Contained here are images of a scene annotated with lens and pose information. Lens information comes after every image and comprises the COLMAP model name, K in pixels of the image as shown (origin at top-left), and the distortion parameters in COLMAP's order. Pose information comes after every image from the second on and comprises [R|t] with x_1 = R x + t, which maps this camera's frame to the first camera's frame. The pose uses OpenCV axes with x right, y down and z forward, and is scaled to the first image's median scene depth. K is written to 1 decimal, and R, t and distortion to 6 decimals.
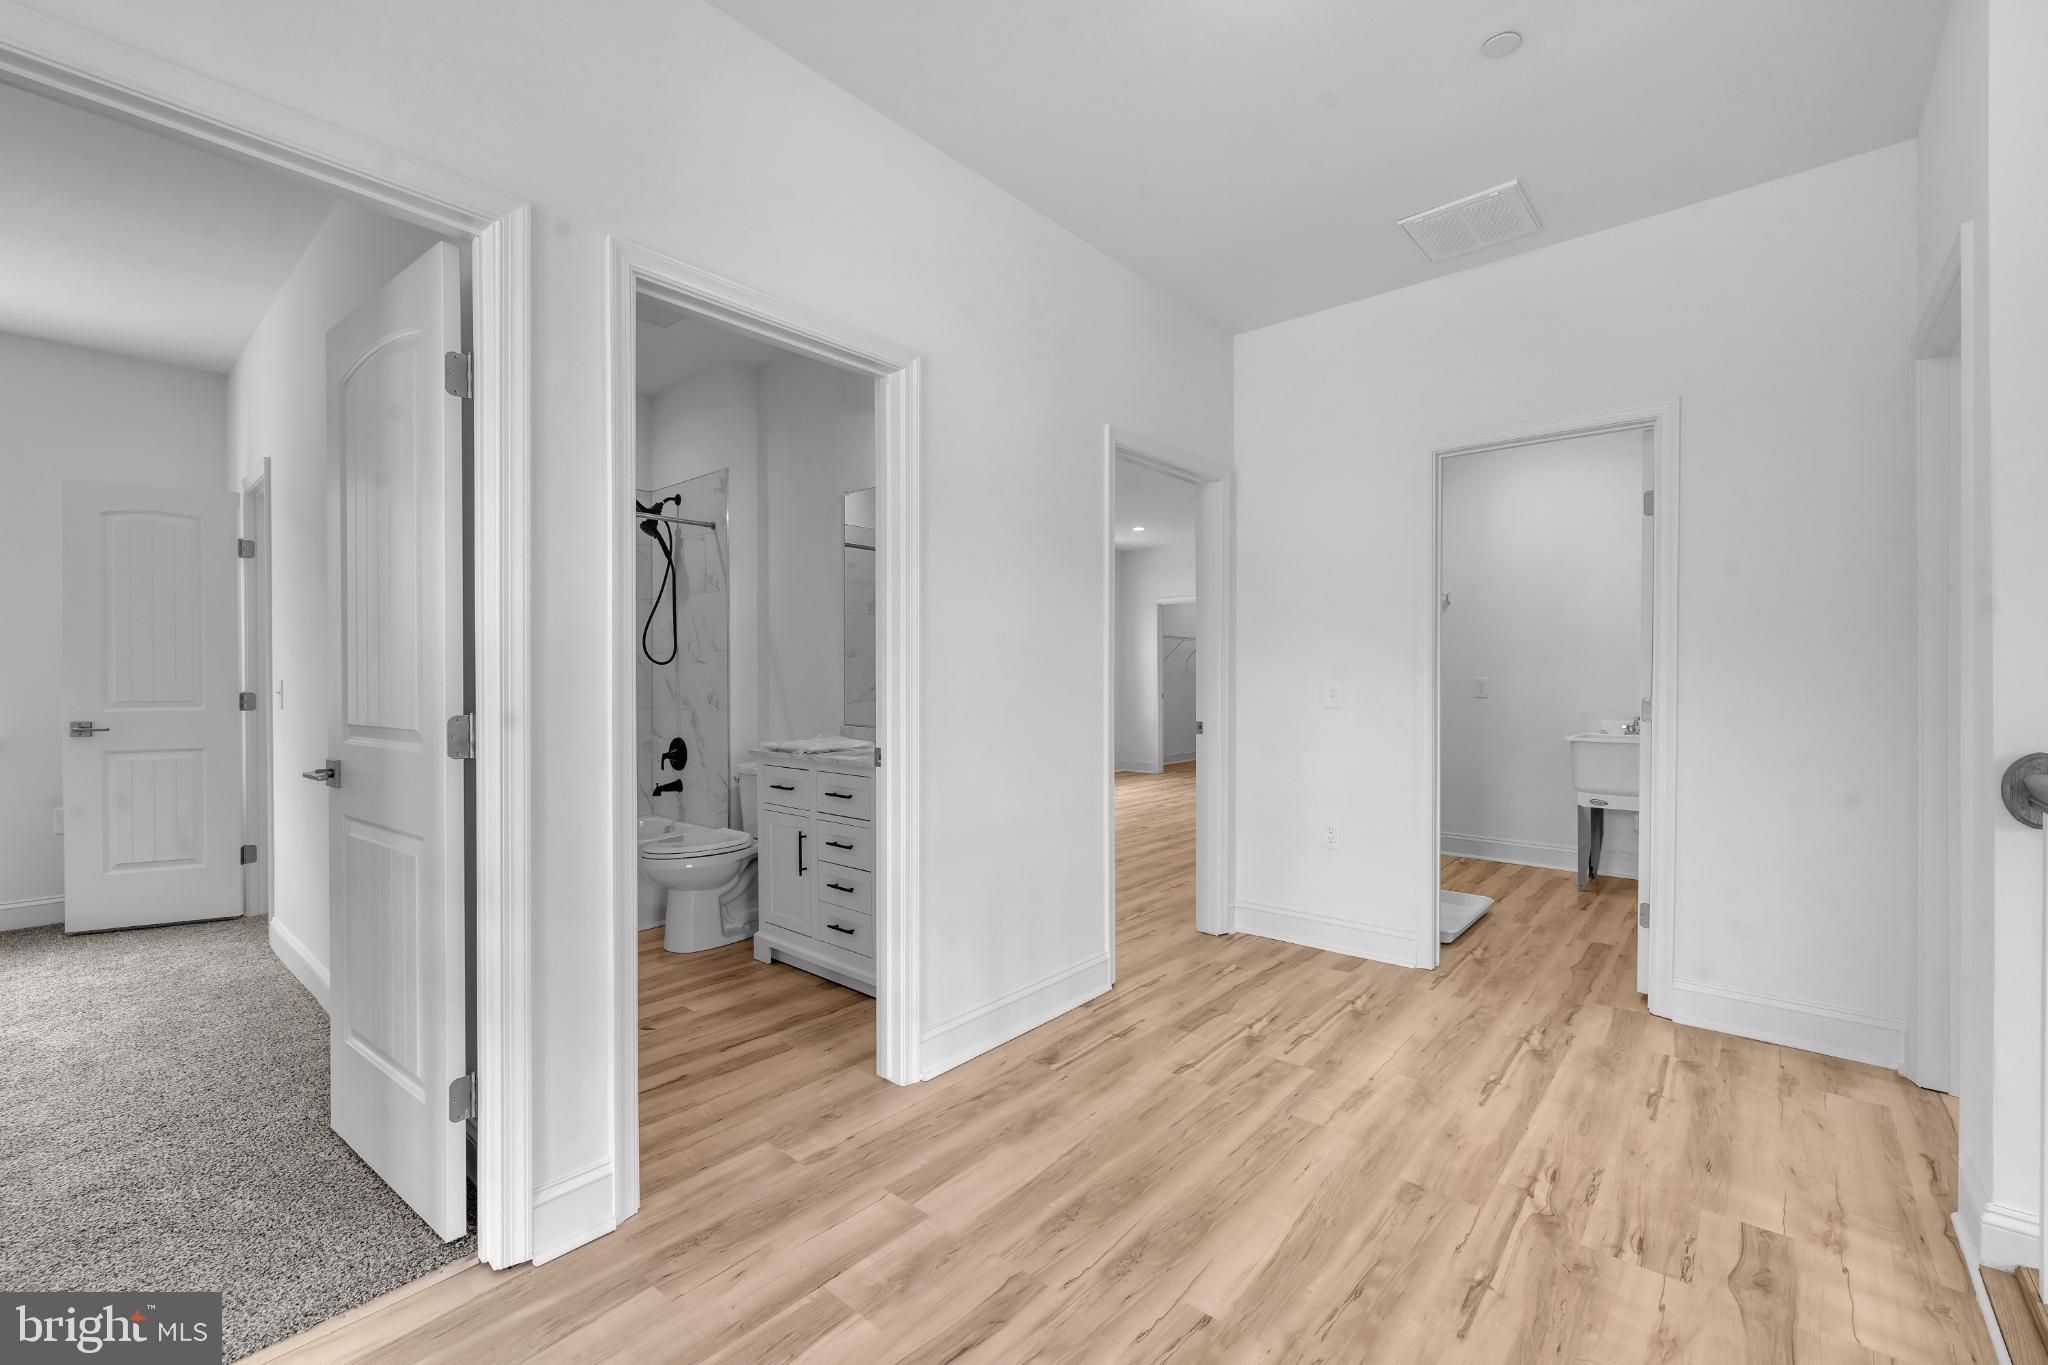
lens RADIAL K [[850.4, 0, 1039.6], [0, 850.4, 680.1], [0, 0, 1]] dist [-0.002664, -0.000045]
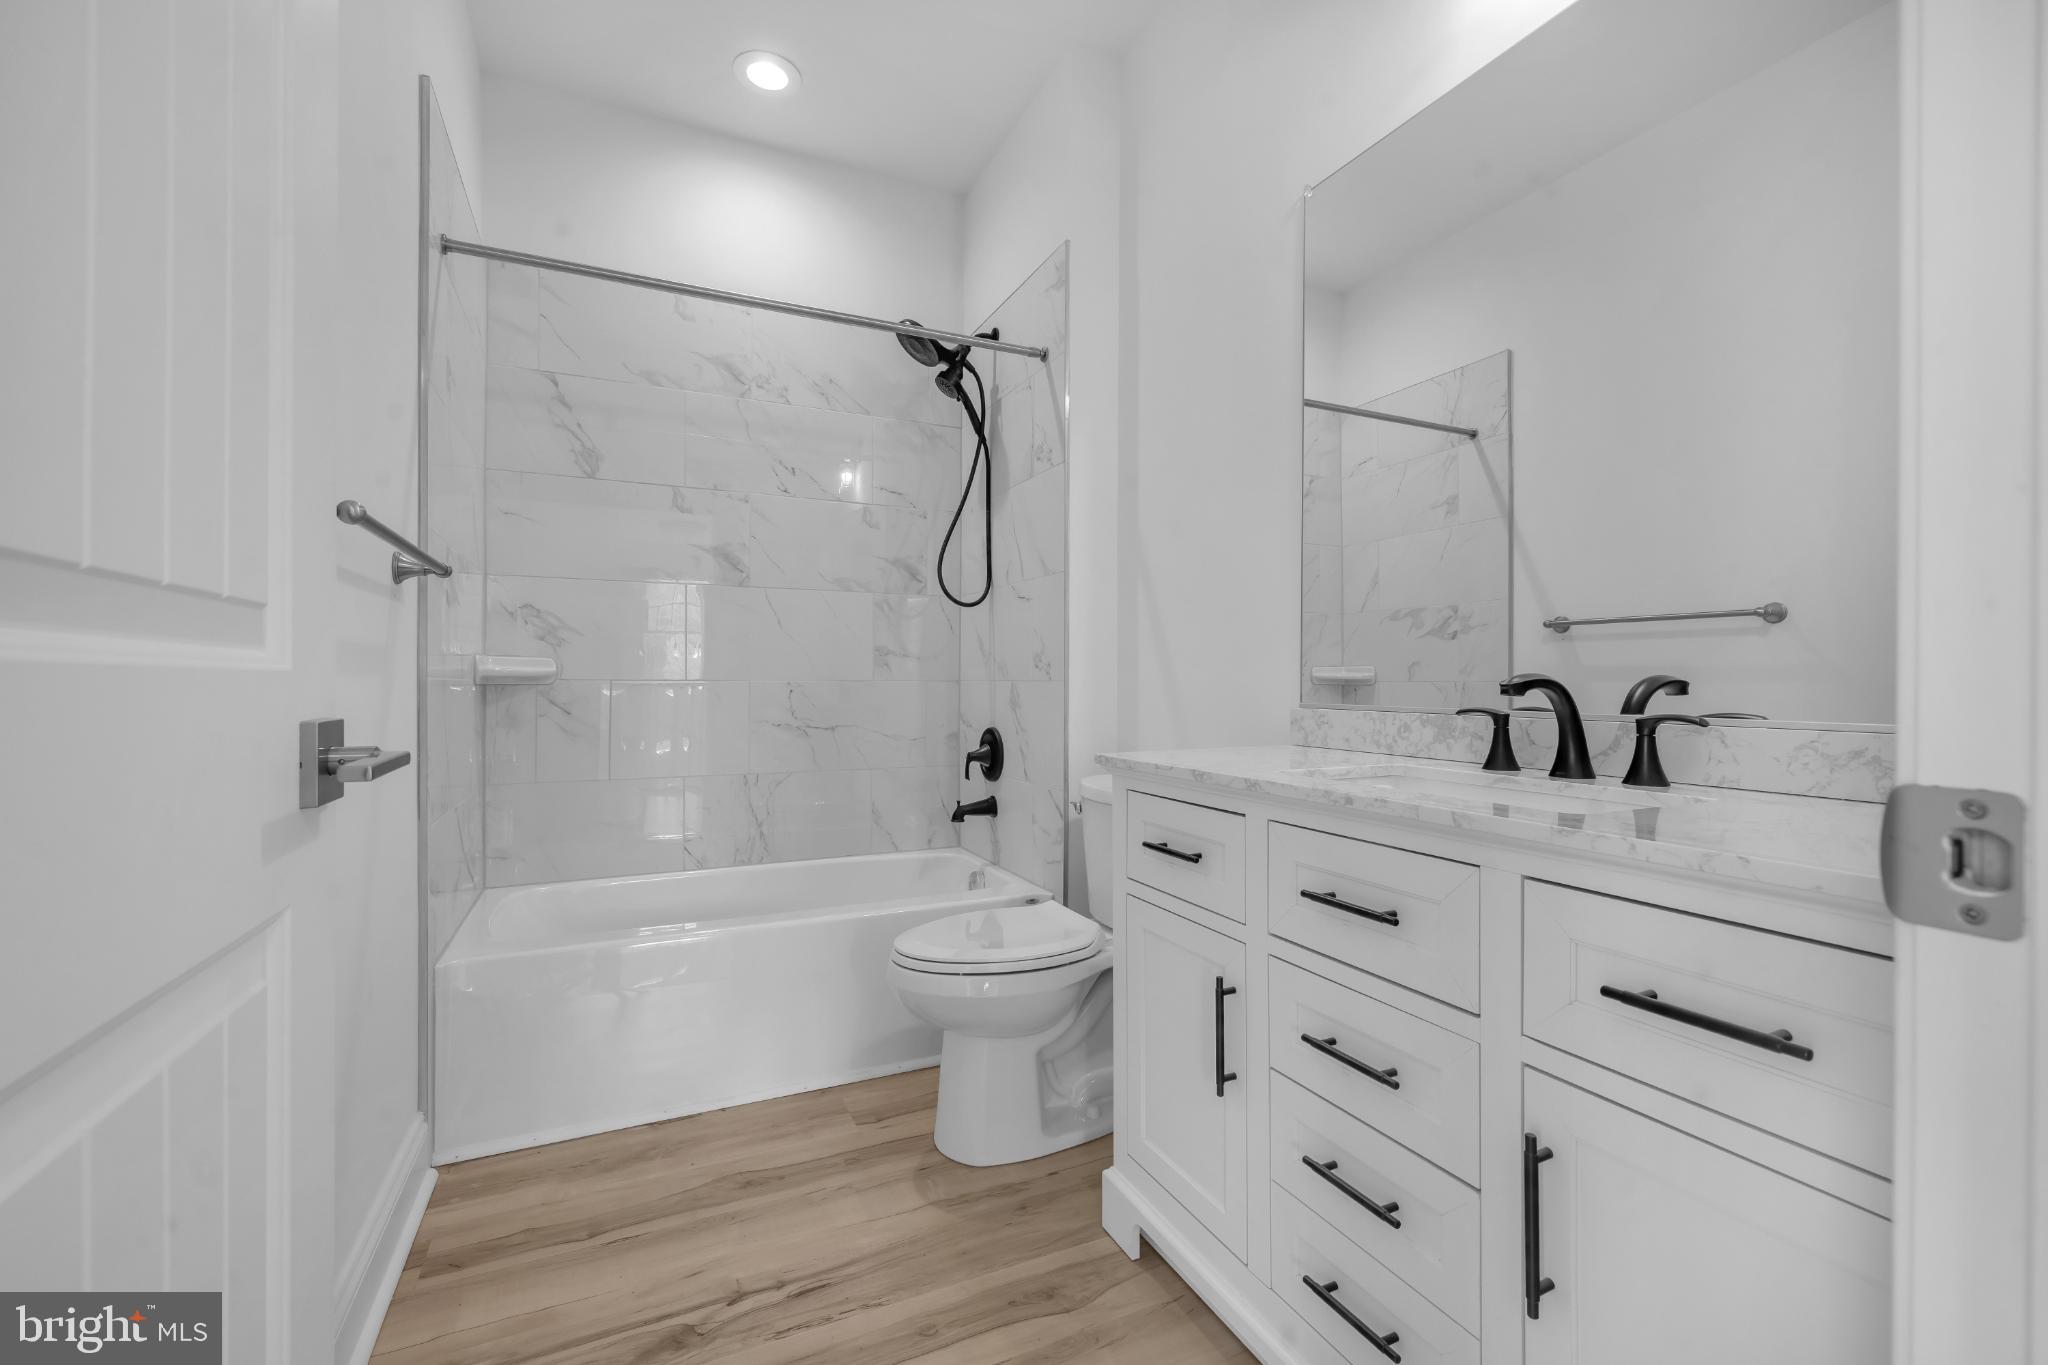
lens RADIAL K [[850.4, 0, 1028.0], [0, 850.4, 679.6], [0, 0, 1]] dist [-0.002664, -0.000045]
pose [[0.910536, 0.006774, -0.413373, -0.160032], [-0.009802, 0.999938, -0.005206, 0.038820], [0.413313, 0.008792, 0.910547, 0.486682]]
